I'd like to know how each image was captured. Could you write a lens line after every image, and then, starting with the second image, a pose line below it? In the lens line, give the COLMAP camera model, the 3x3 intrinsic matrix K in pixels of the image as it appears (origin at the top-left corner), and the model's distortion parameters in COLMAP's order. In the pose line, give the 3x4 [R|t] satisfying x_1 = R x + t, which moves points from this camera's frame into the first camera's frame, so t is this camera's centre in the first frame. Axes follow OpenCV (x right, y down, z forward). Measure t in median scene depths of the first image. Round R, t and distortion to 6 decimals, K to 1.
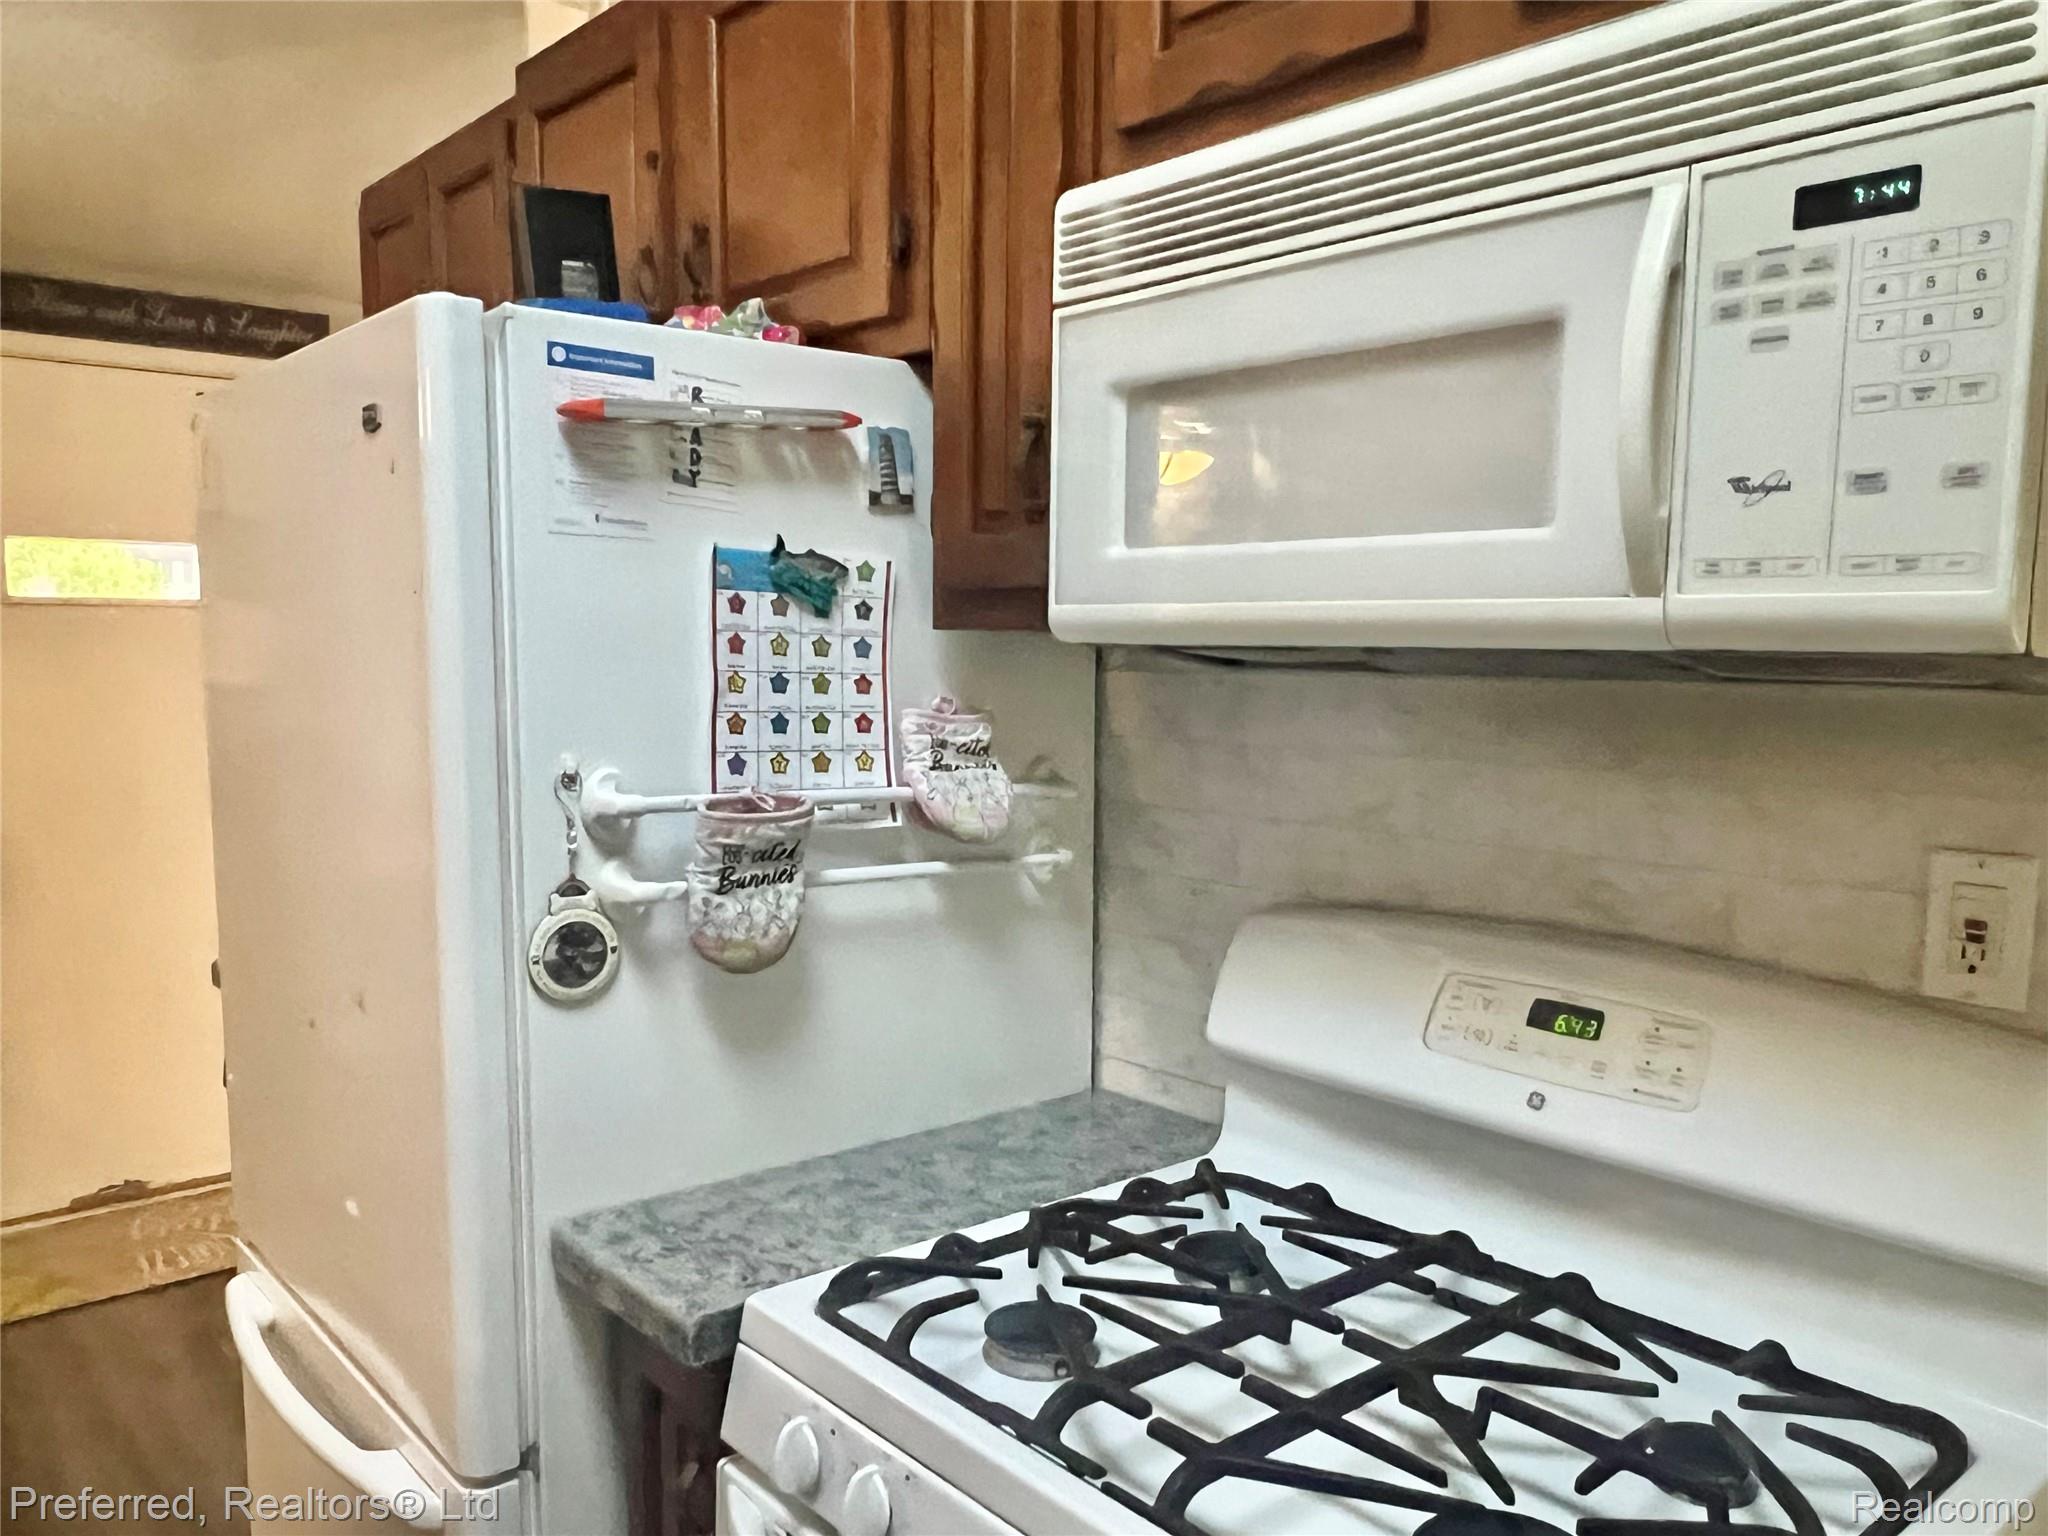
lens RADIAL K [[1574.6, 0, 991.7], [0, 1574.6, 829.5], [0, 0, 1]] dist [-0.008053, -0.001461]
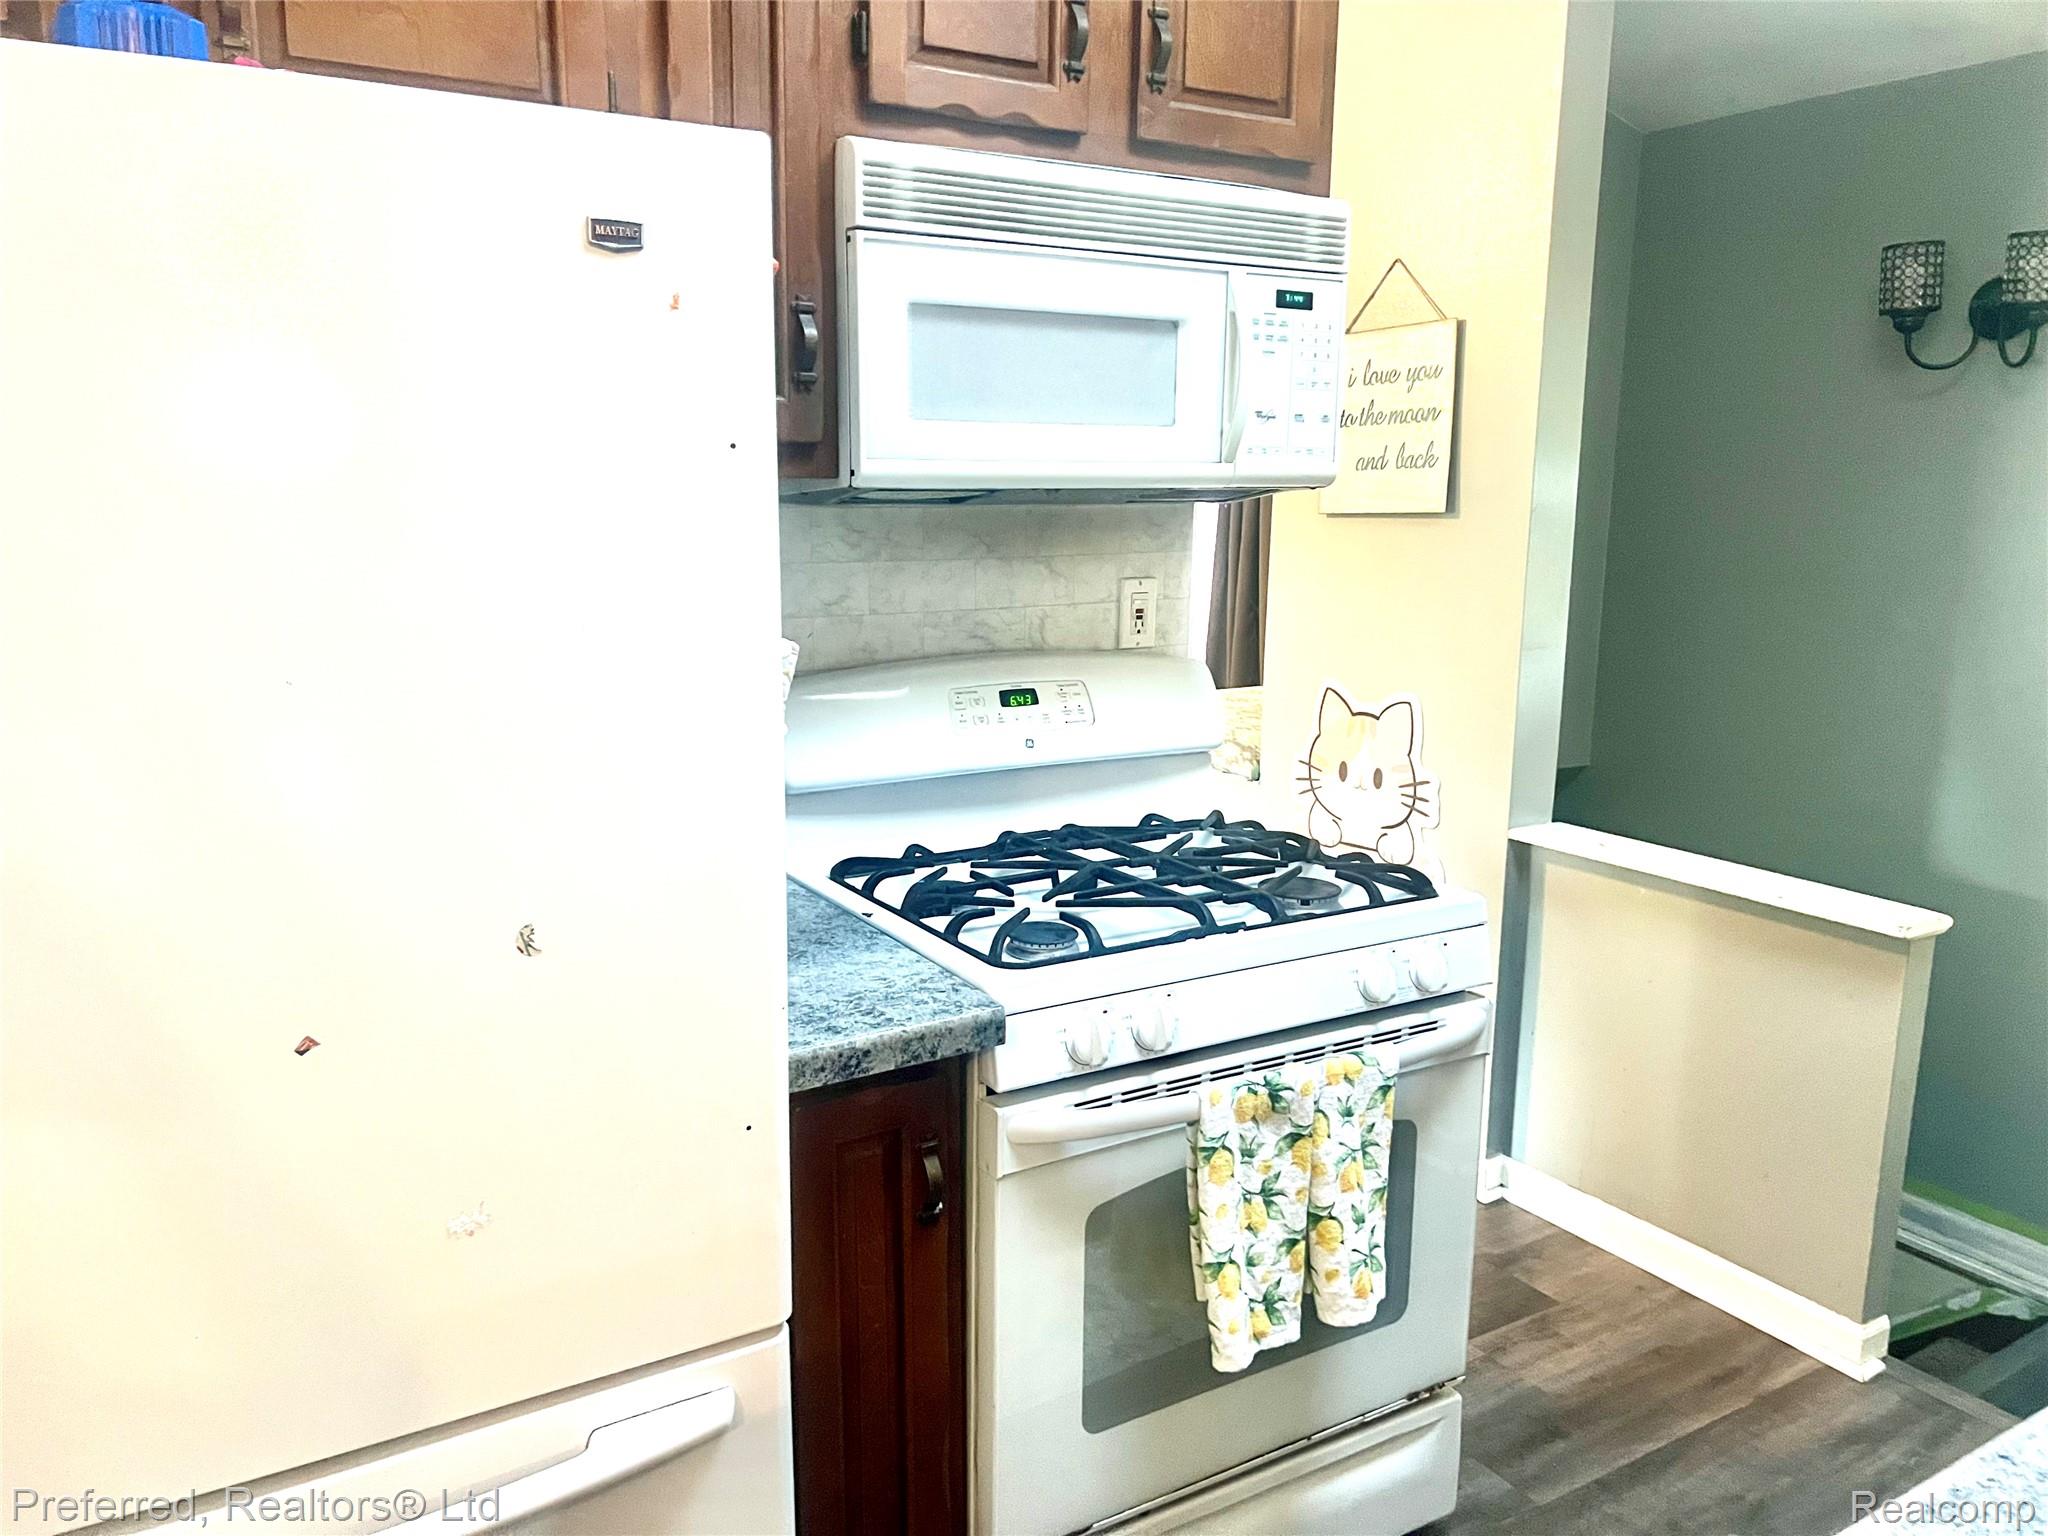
lens RADIAL K [[1521.5, 0, 1011.8], [0, 1521.5, 761.9], [0, 0, 1]] dist [0.177257, -0.509608]
pose [[0.149474, -0.188336, 0.970663, -1.396431], [0.116278, 0.978228, 0.171898, -0.111478], [-0.981905, 0.087172, 0.168119, 0.758289]]
